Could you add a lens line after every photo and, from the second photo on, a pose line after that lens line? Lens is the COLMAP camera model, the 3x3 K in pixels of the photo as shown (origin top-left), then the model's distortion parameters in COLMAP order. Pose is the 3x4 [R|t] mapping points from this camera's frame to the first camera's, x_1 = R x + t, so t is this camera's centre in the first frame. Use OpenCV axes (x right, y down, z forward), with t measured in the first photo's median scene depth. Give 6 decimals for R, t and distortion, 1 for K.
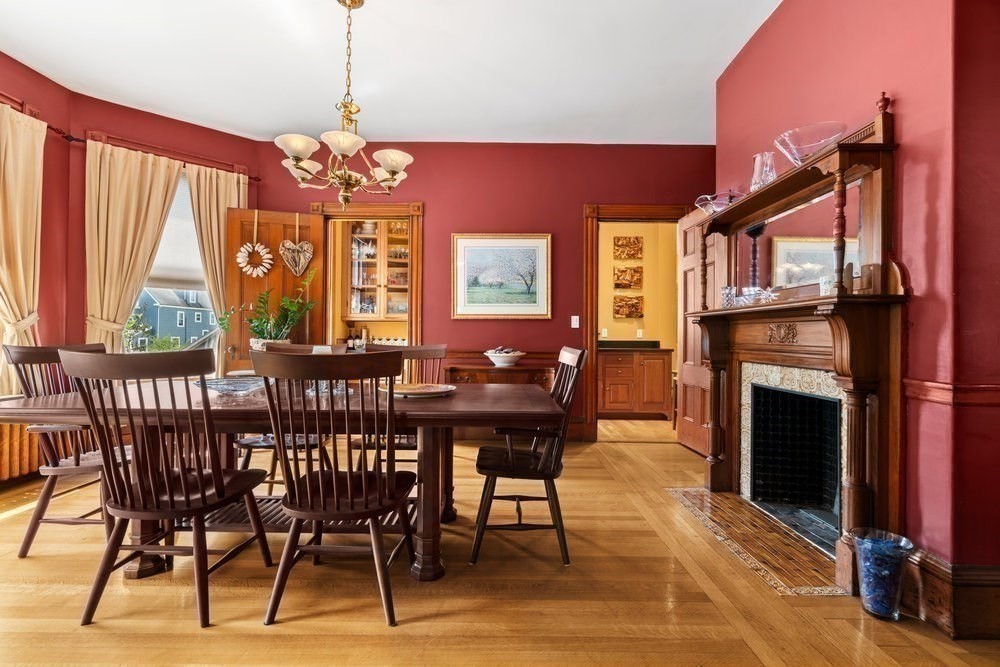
lens RADIAL K [[455.1, 0, 495.1], [0, 455.1, 335.6], [0, 0, 1]] dist [-0.011118, 0.001296]
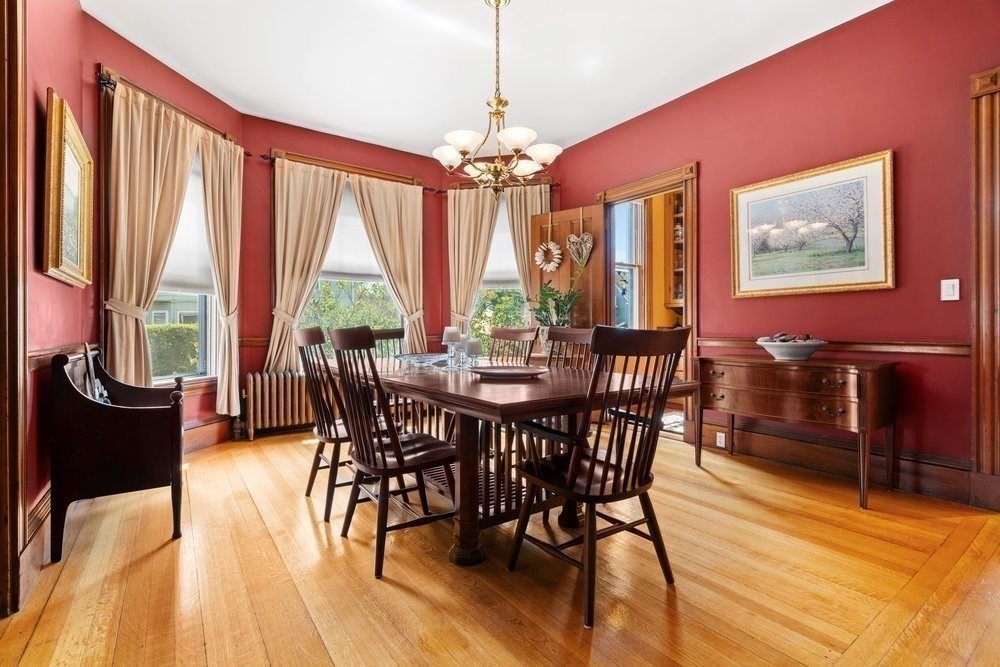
lens RADIAL K [[455.1, 0, 496.8], [0, 455.1, 328.0], [0, 0, 1]] dist [-0.011118, 0.001296]
pose [[0.588046, -0.009355, -0.808773, 0.303130], [0.006415, 0.999956, -0.006902, 0.017905], [0.808802, -0.001130, 0.588080, 0.214582]]
